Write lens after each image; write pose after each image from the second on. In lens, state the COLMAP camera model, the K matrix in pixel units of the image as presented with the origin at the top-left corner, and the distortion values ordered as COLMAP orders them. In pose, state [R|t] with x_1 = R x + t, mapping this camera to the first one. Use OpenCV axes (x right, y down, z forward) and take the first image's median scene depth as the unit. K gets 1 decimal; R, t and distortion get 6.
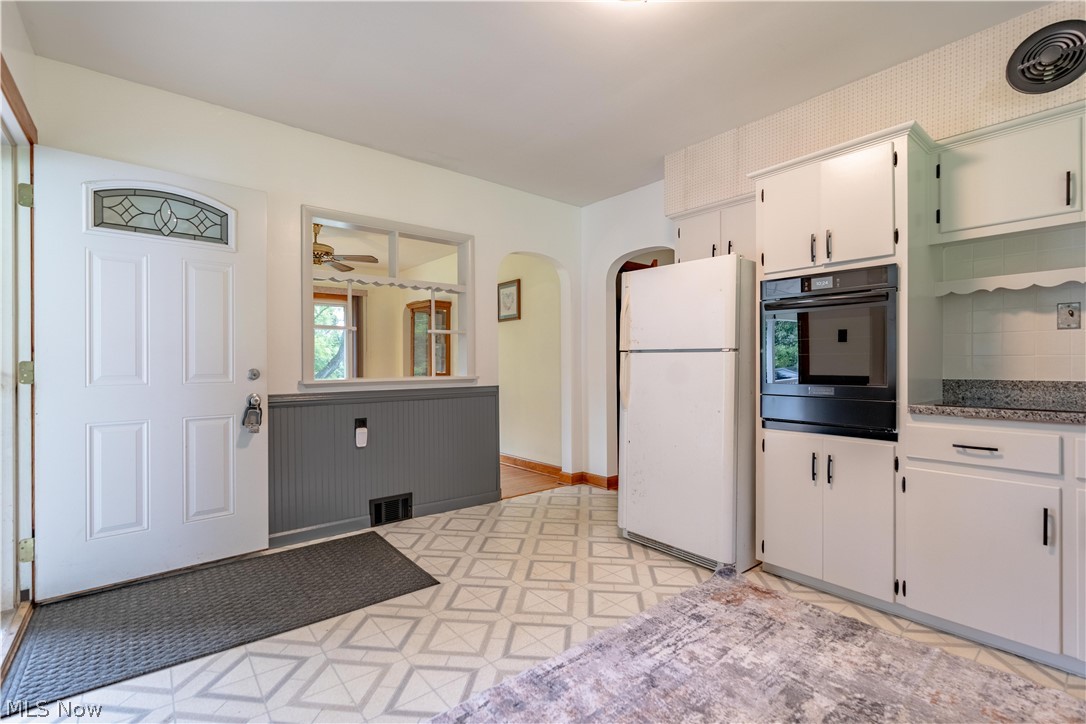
lens RADIAL K [[488.5, 0, 547.4], [0, 488.5, 364.2], [0, 0, 1]] dist [-0.002663, -0.000304]
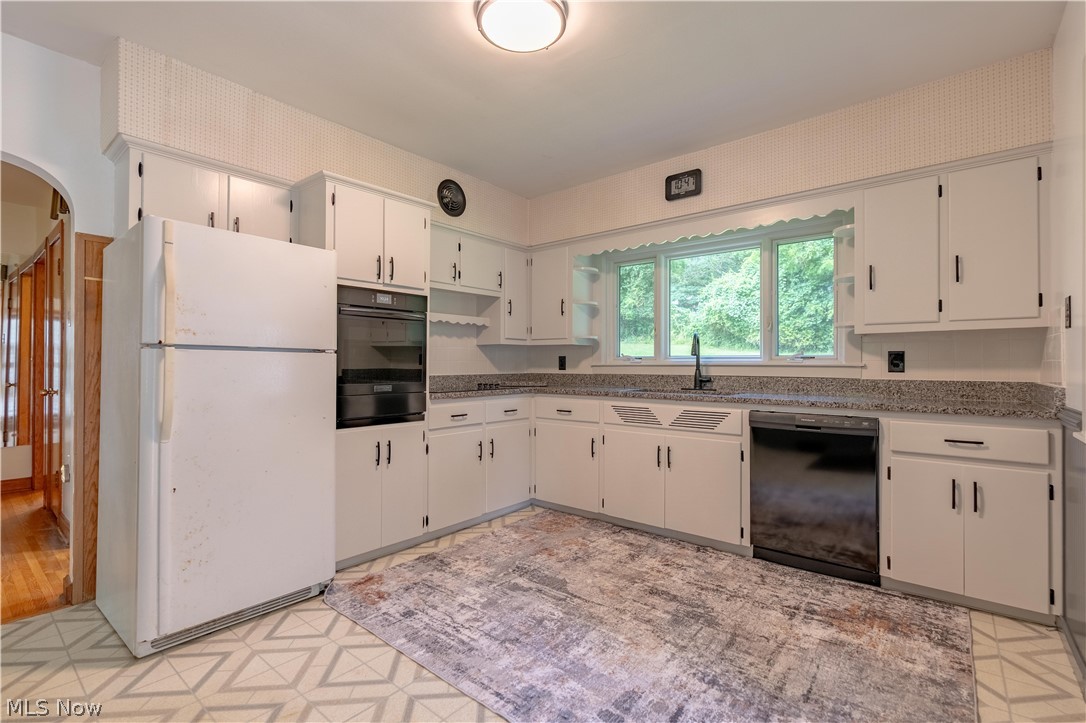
lens RADIAL K [[488.5, 0, 548.4], [0, 488.5, 361.4], [0, 0, 1]] dist [-0.002663, -0.000304]
pose [[-0.187146, 0.008081, 0.982299, -0.757683], [0.000128, 0.999966, -0.008202, -0.002562], [-0.982332, -0.001410, -0.187141, 0.904771]]
